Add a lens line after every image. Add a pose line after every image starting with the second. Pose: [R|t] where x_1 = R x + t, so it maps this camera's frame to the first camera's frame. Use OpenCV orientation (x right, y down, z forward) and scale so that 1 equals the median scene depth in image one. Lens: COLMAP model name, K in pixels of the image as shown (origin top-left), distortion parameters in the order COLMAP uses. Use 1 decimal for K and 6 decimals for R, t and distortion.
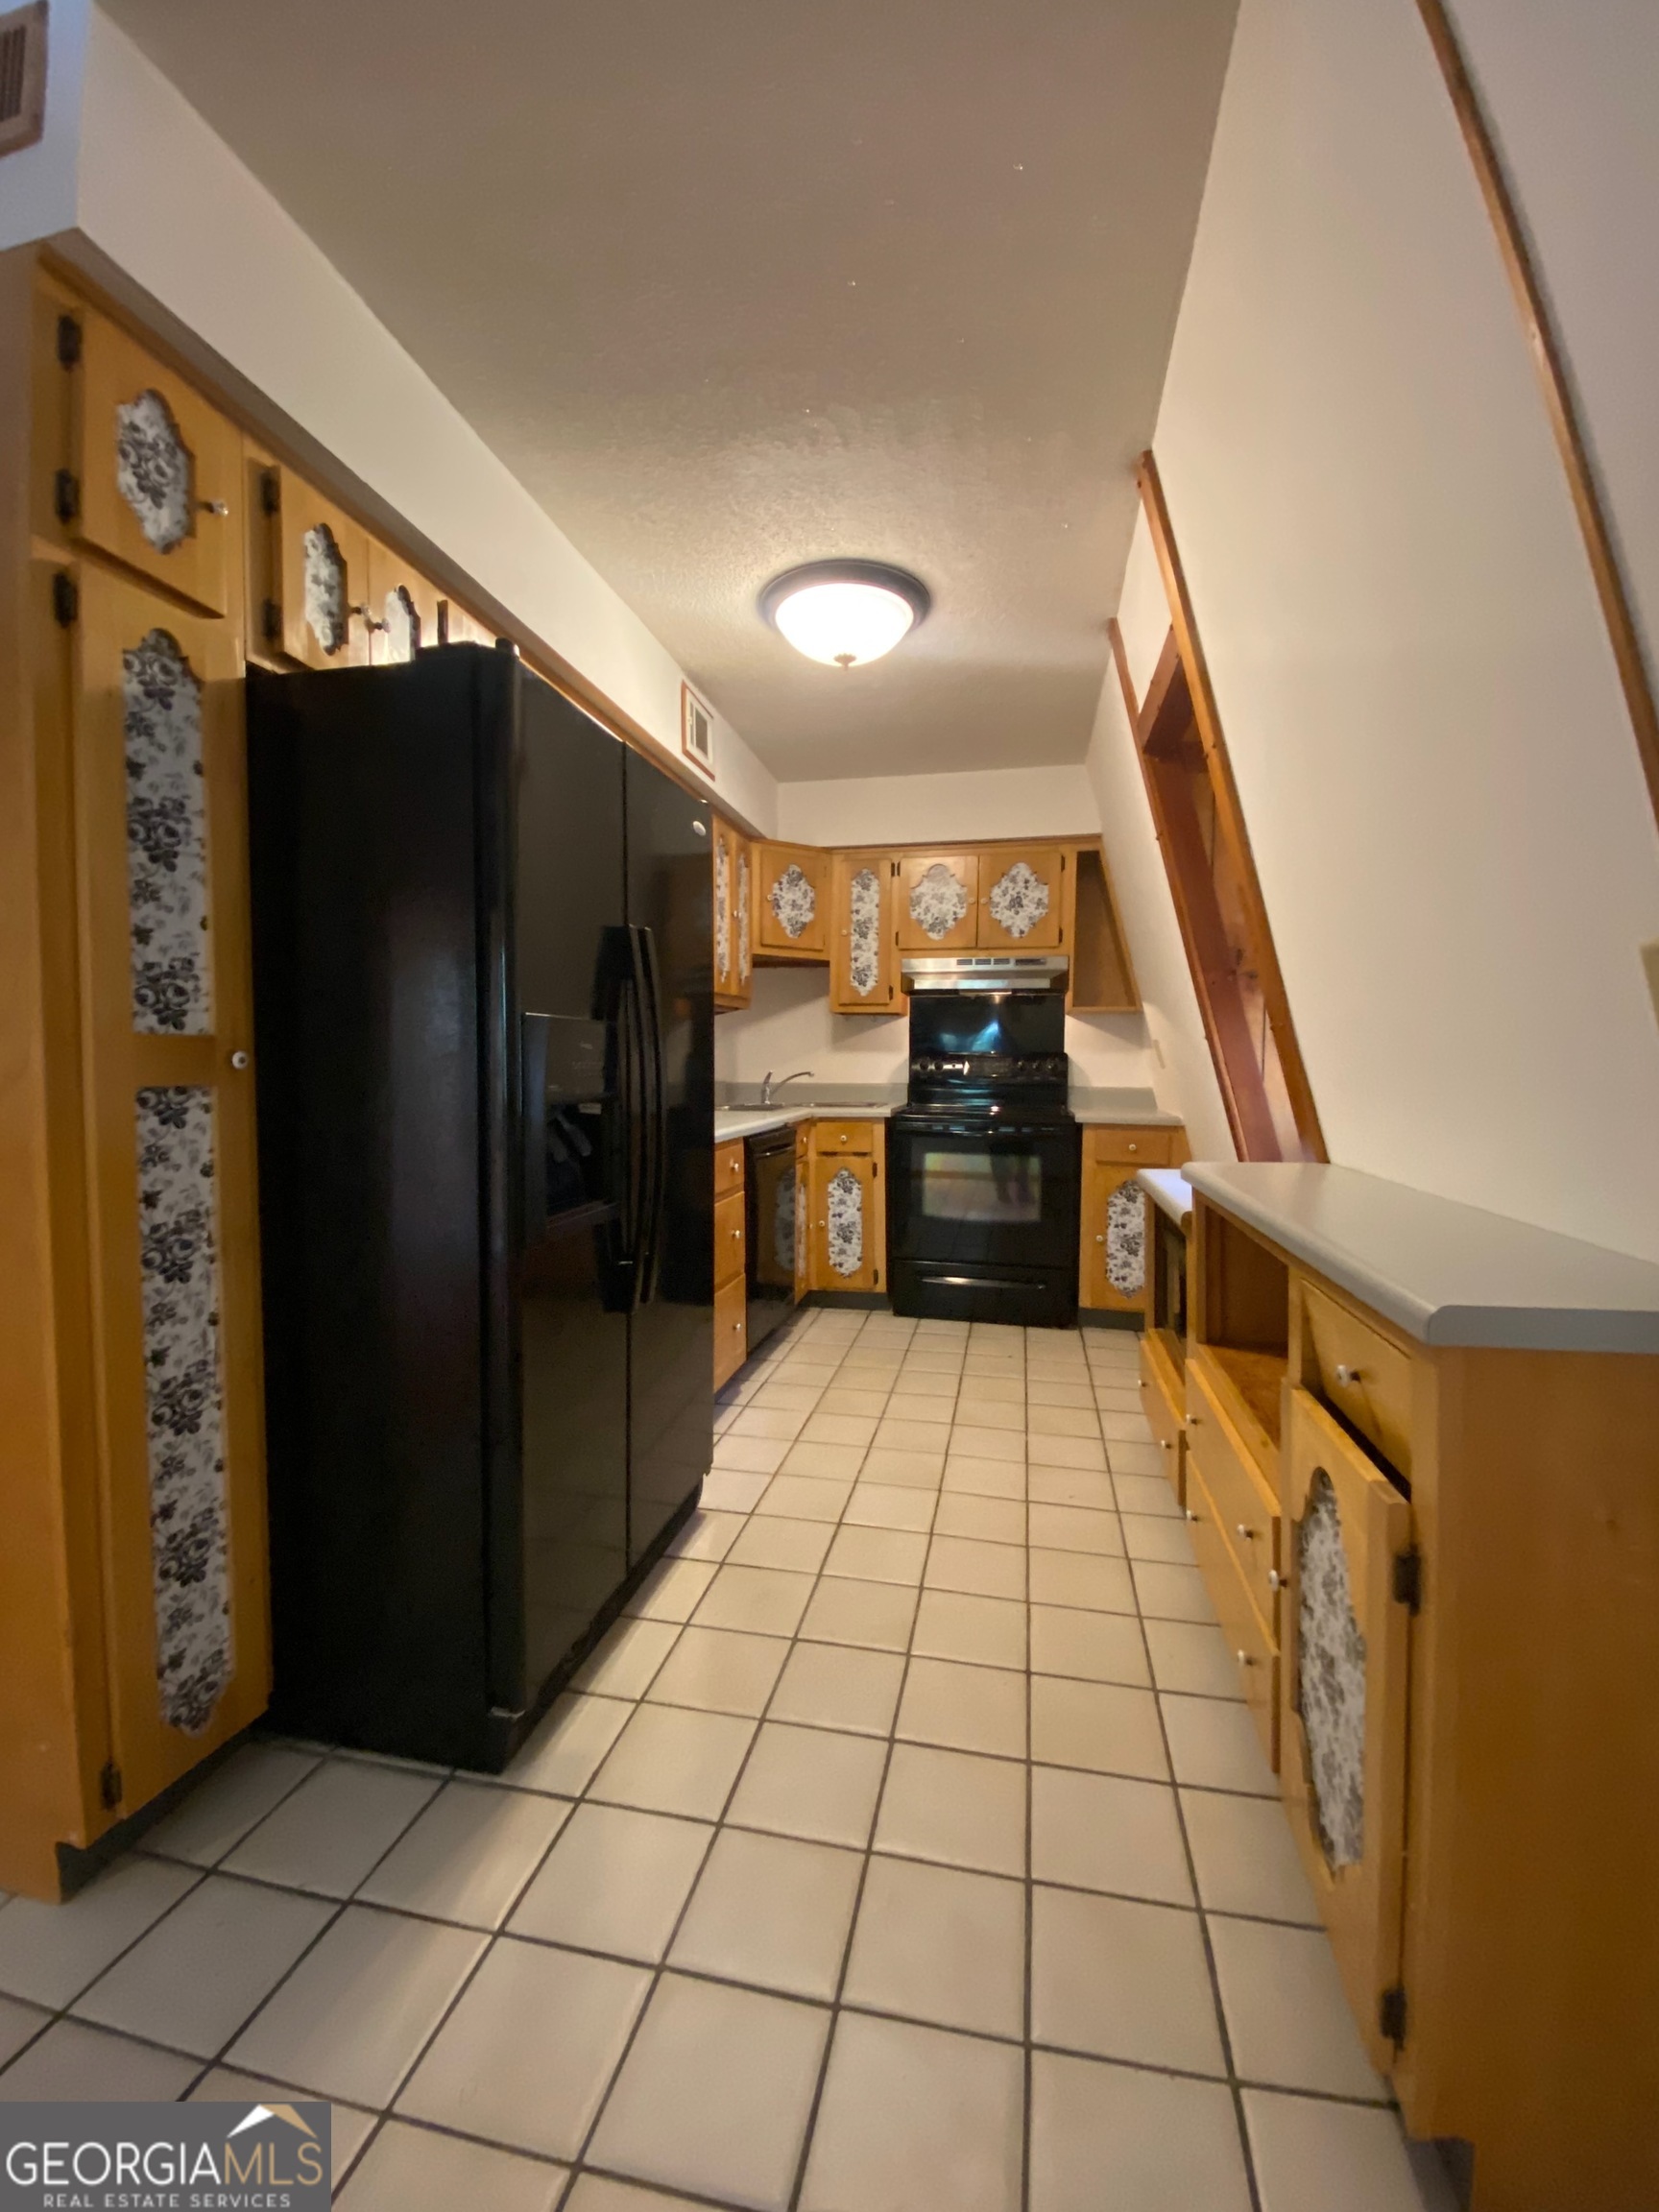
lens RADIAL K [[907.7, 0, 834.7], [0, 907.7, 1103.4], [0, 0, 1]] dist [-0.009657, -0.008592]
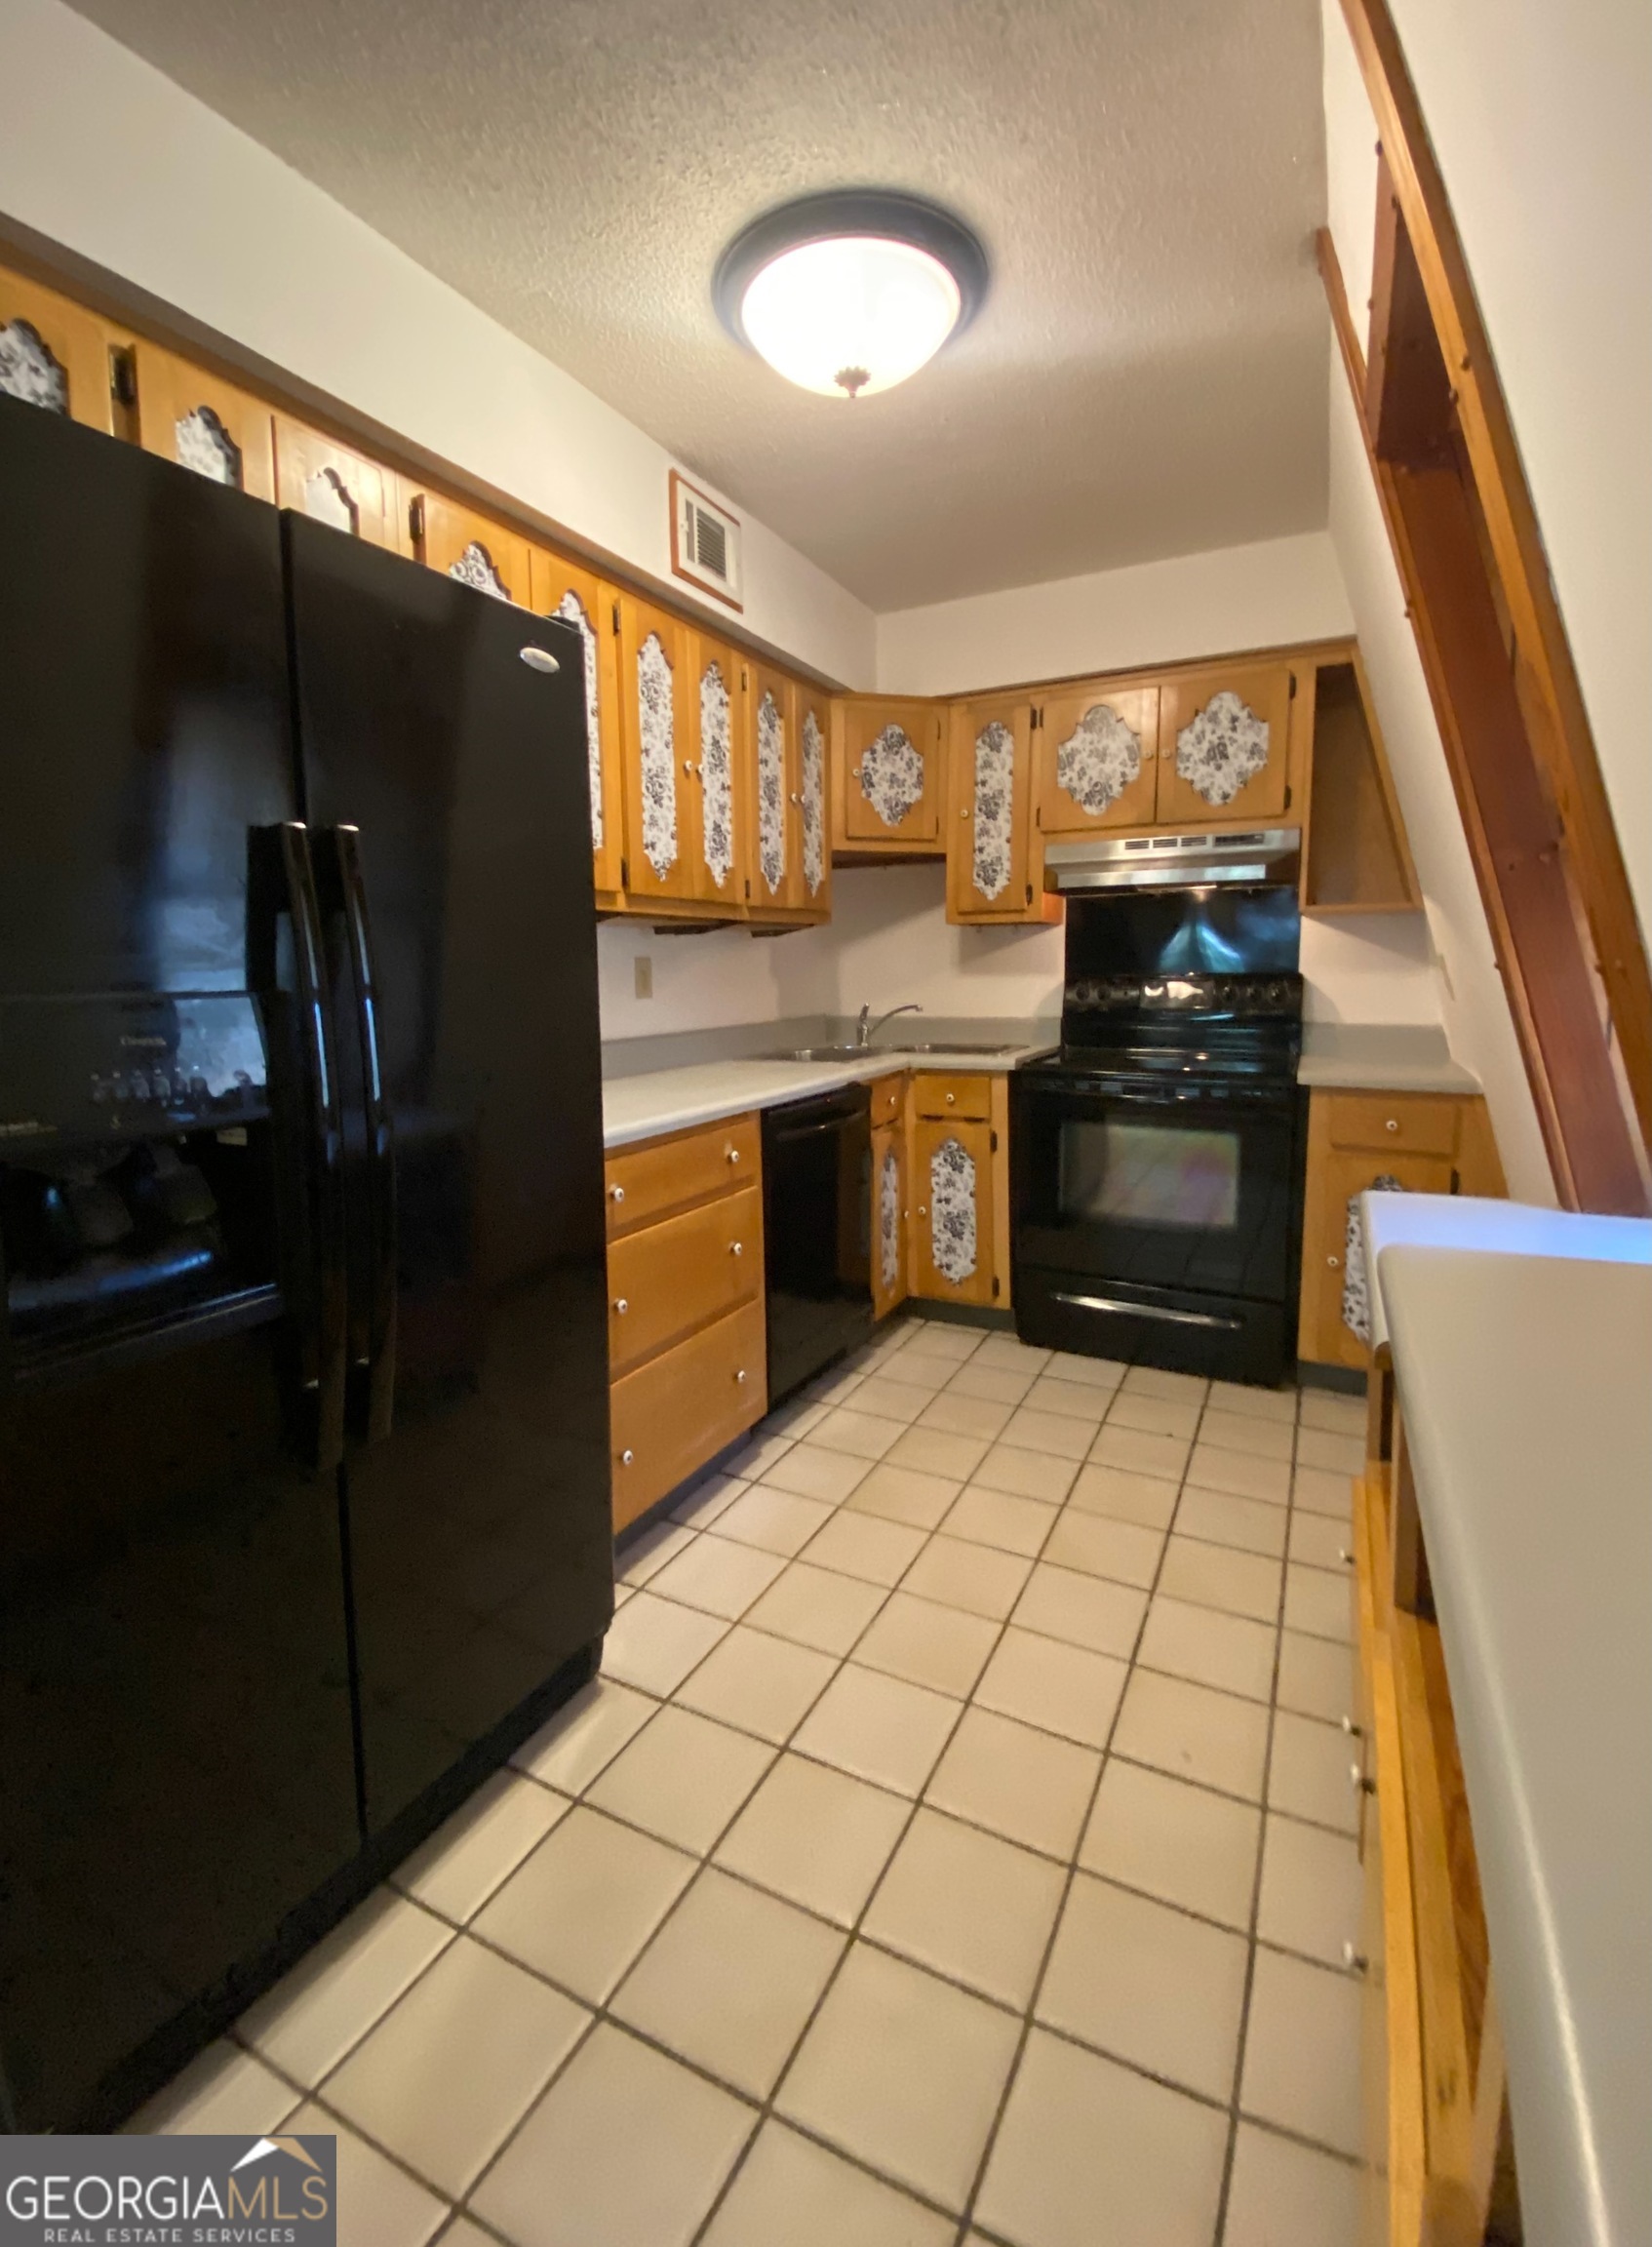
lens RADIAL K [[998.0, 0, 792.6], [0, 998.0, 1059.8], [0, 0, 1]] dist [0.002952, -0.002838]
pose [[0.958776, 0.010138, -0.283981, 0.115014], [0.004017, 0.998780, 0.049217, -0.032023], [0.284133, -0.048328, 0.957566, 0.192324]]
